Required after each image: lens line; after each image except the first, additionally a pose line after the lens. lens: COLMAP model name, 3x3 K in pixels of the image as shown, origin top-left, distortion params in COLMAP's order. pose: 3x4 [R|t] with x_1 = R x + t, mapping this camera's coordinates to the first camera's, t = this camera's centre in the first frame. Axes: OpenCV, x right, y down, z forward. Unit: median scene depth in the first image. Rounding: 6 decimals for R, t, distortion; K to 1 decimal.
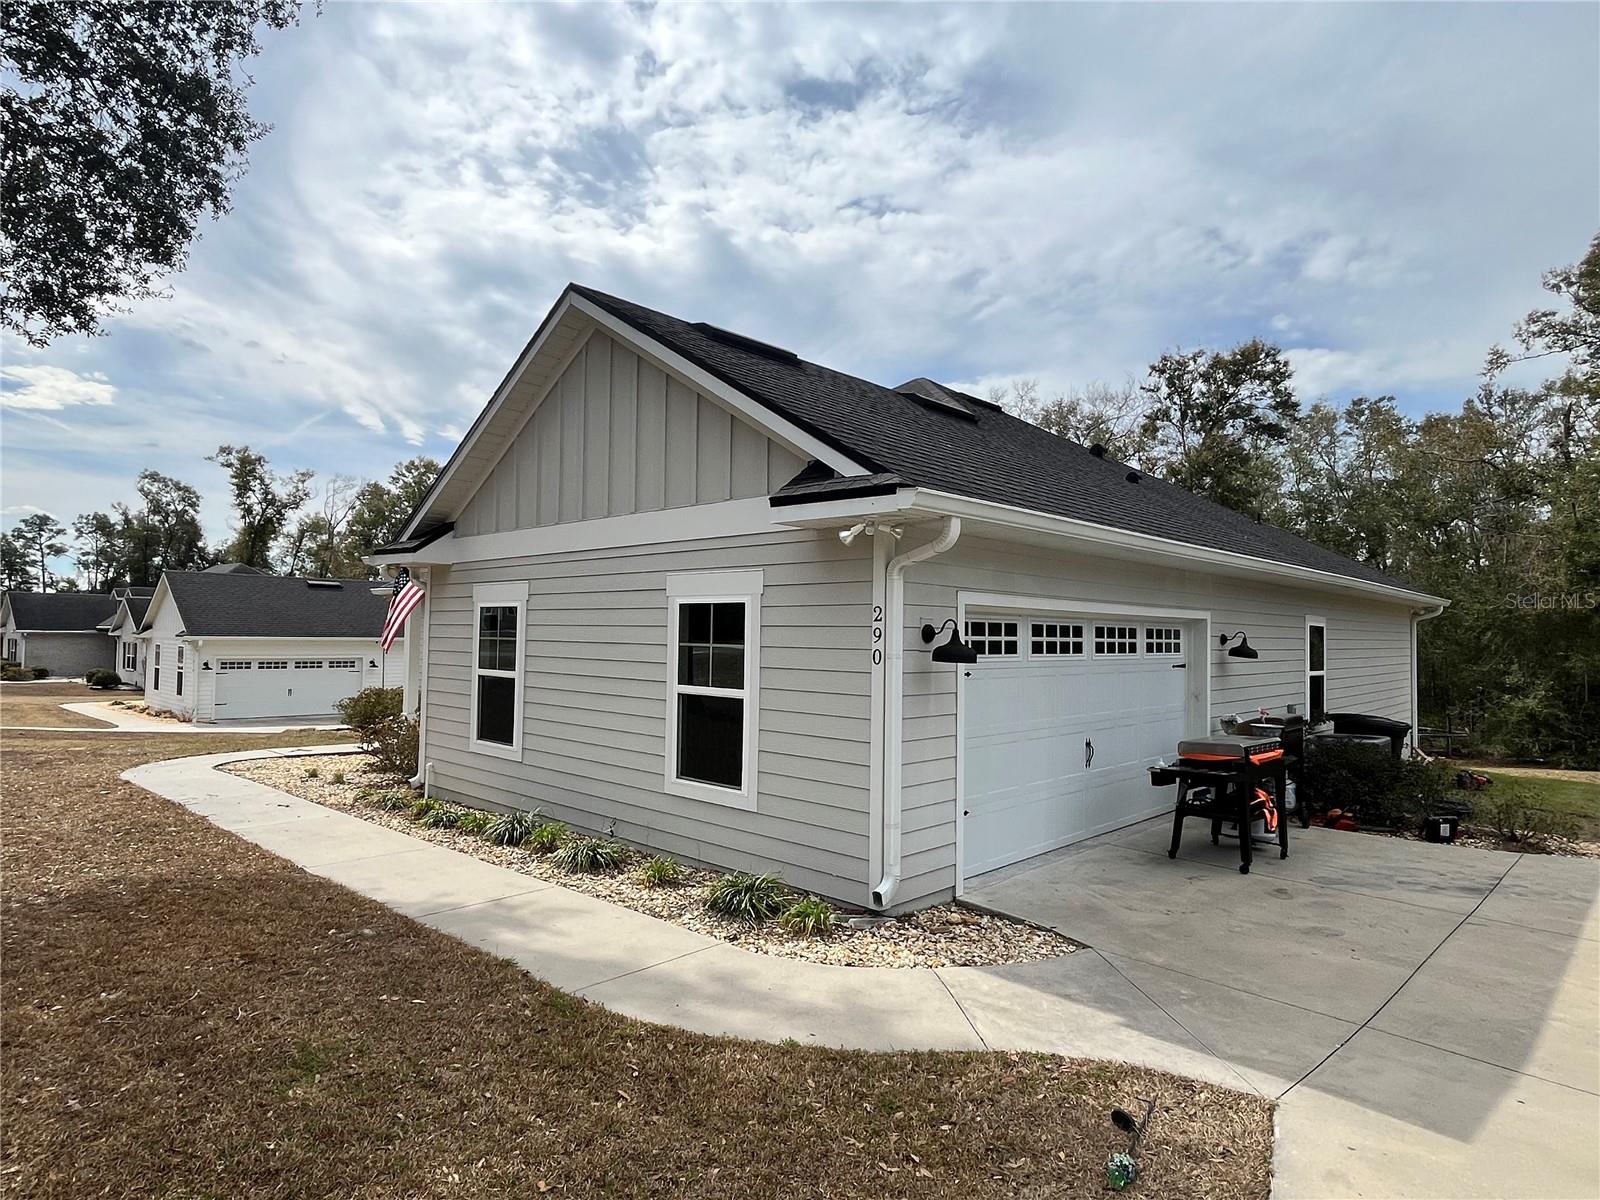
lens RADIAL K [[925.9, 0, 800.0], [0, 925.9, 600.0], [0, 0, 1]] dist [0.002448, 0.001906]
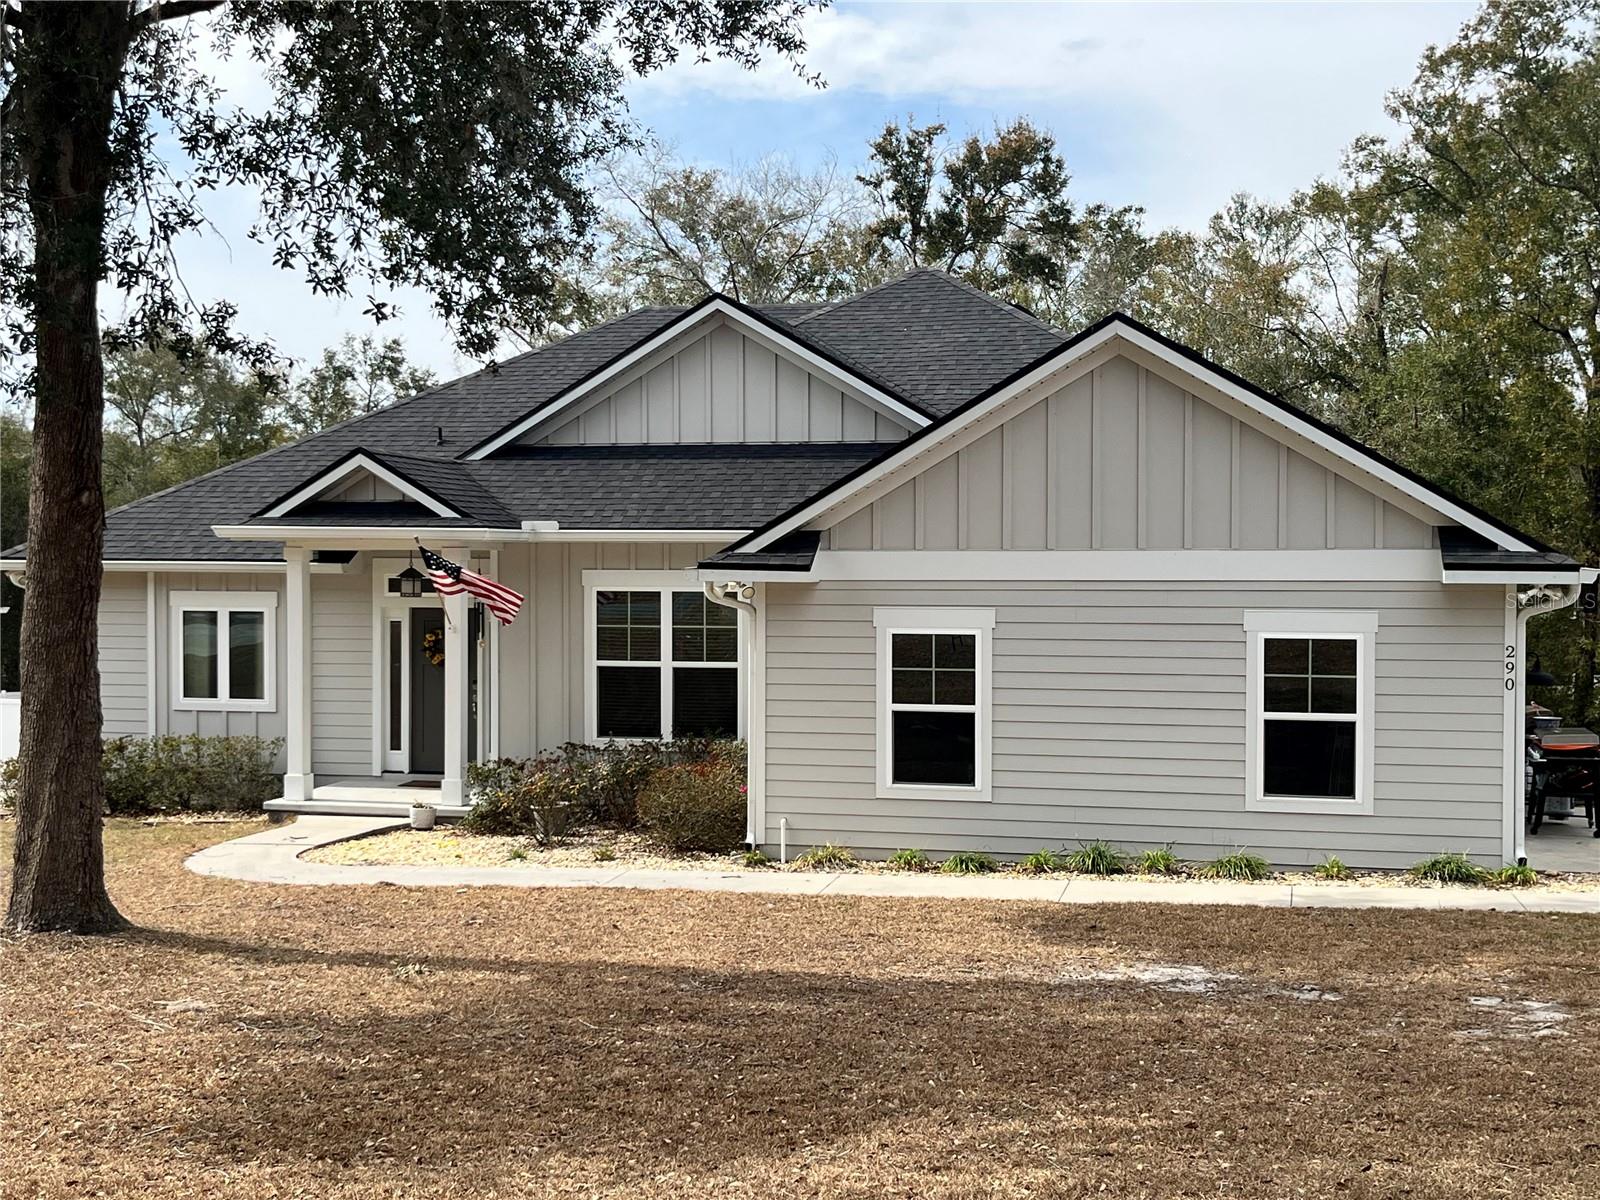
lens RADIAL K [[1946.9, 0, 800.0], [0, 1946.9, 600.0], [0, 0, 1]] dist [0.097685, -0.040580]
pose [[0.866103, -0.031083, 0.498898, -1.465004], [-0.004088, 0.997591, 0.069251, -0.166151], [-0.499848, -0.062018, 0.863890, -0.607182]]
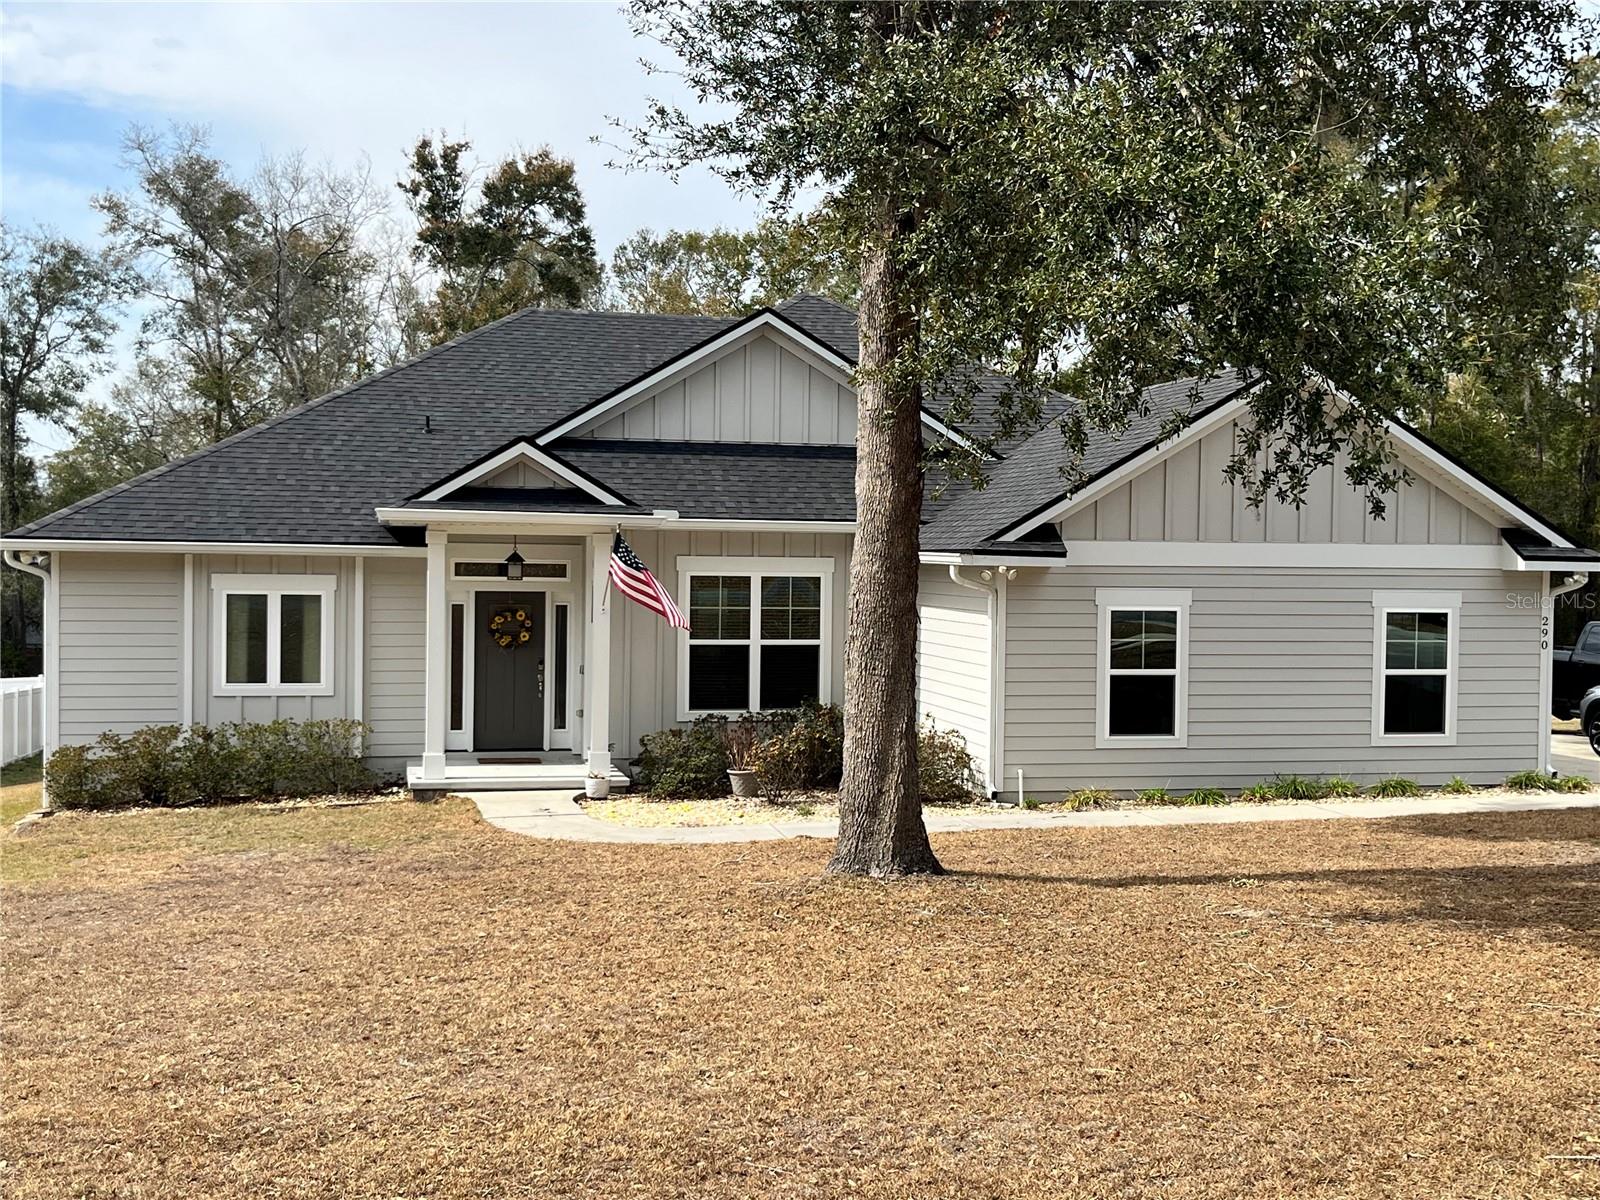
lens RADIAL K [[1829.5, 0, 800.0], [0, 1829.5, 600.0], [0, 0, 1]] dist [0.075349, -0.012635]
pose [[0.561870, -0.032995, 0.826567, -2.466497], [-0.034161, 0.997426, 0.063038, -0.135083], [-0.826520, -0.063656, 0.559297, 0.132549]]
